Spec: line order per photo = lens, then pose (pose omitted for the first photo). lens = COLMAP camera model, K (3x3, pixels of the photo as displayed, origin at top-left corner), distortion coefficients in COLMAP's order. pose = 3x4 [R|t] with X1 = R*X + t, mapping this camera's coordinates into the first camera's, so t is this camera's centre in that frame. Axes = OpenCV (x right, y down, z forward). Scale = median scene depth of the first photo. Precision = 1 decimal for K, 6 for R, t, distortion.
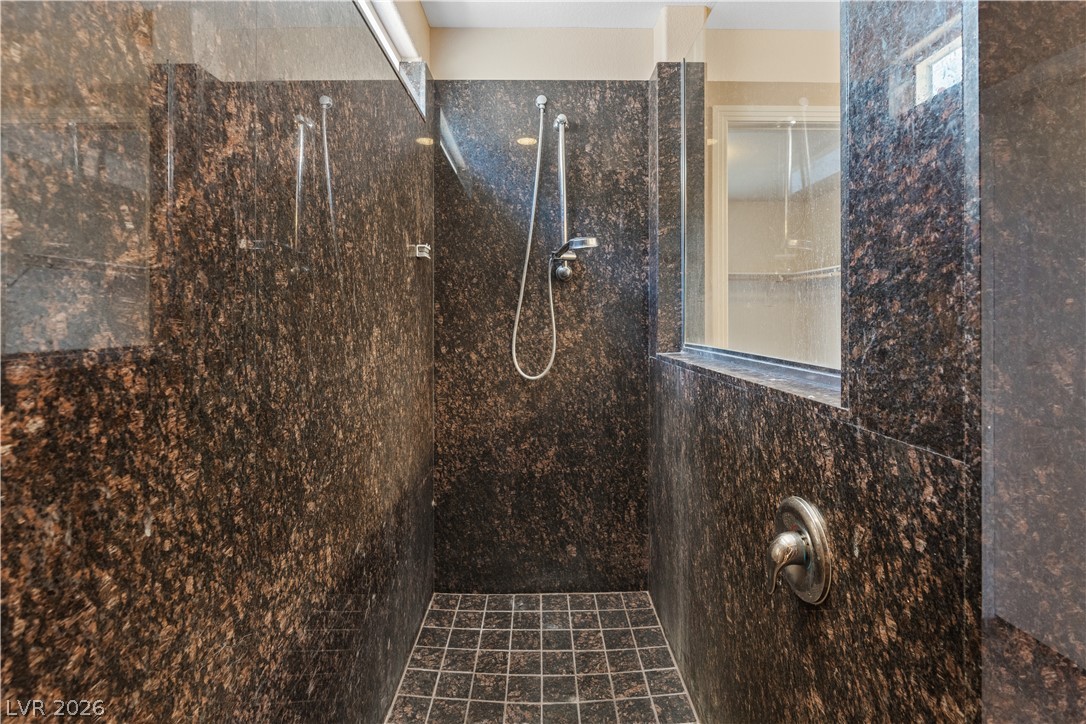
lens RADIAL K [[494.4, 0, 526.9], [0, 494.4, 320.3], [0, 0, 1]] dist [-0.010796, 0.002709]
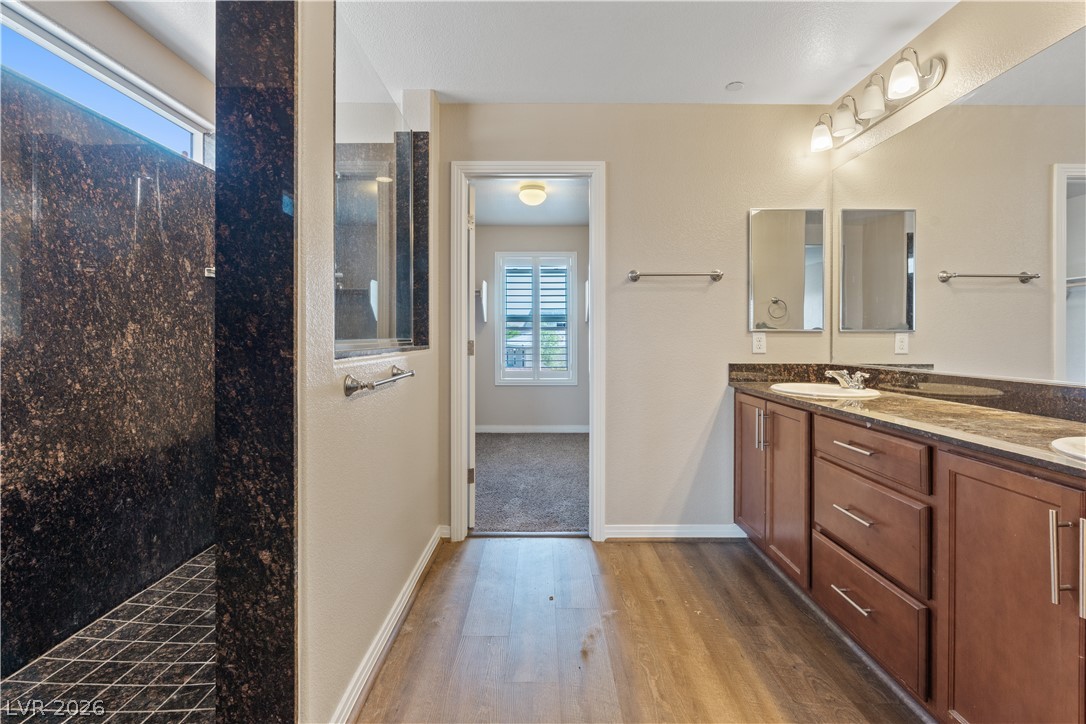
lens RADIAL K [[494.4, 0, 543.4], [0, 494.4, 341.5], [0, 0, 1]] dist [-0.010796, 0.002709]
pose [[0.999998, -0.001883, -0.000272, 1.339738], [0.001884, 0.999981, 0.005798, 0.089857], [0.000261, -0.005799, 0.999983, -0.710539]]
